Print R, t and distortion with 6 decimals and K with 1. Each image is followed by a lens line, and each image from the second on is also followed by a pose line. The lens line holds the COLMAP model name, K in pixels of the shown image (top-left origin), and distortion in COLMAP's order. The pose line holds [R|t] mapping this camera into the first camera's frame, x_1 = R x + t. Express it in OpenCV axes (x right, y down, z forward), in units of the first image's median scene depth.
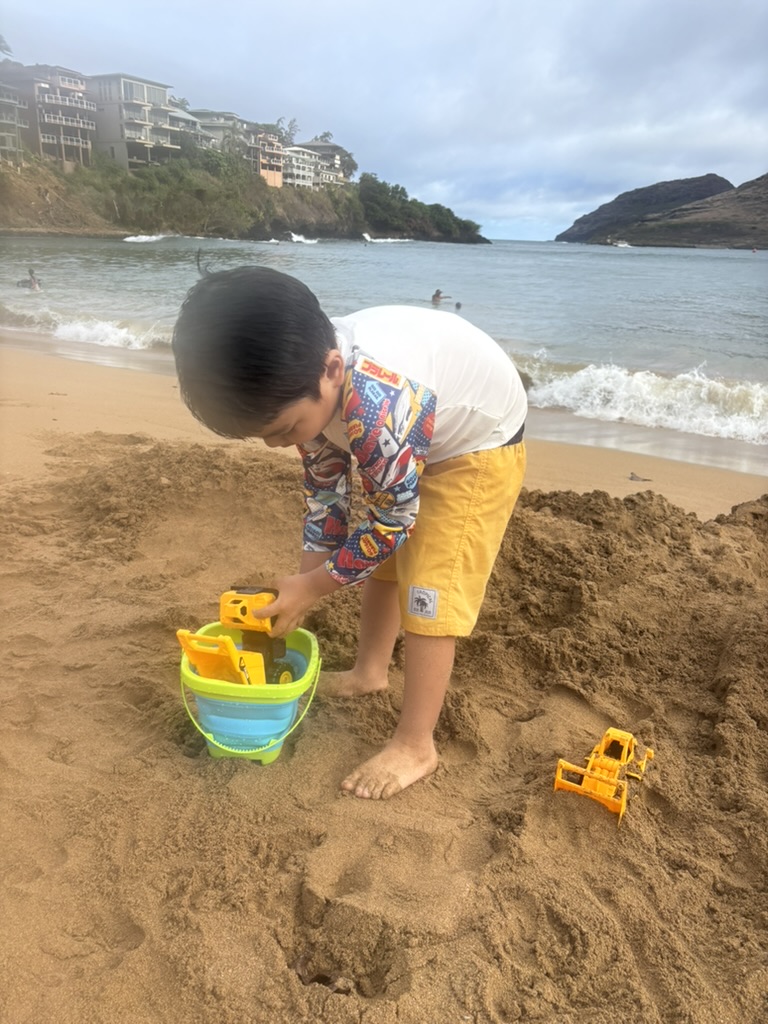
lens RADIAL K [[768.4, 0, 380.6], [0, 768.4, 527.6], [0, 0, 1]] dist [0.047346, -0.059474]
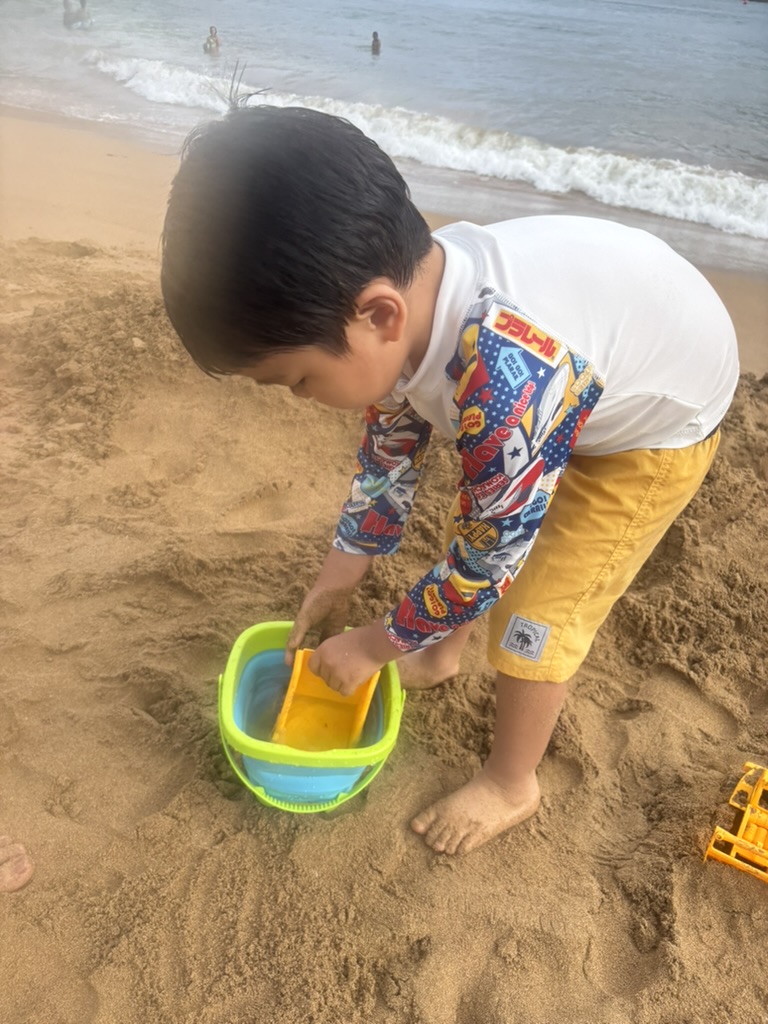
lens RADIAL K [[768.4, 0, 379.6], [0, 768.4, 505.6], [0, 0, 1]] dist [0.047346, -0.059474]
pose [[0.997470, 0.009667, 0.070433, -0.125595], [-0.027078, 0.967693, 0.250674, -0.152695], [-0.065734, -0.251946, 0.965506, 0.252571]]
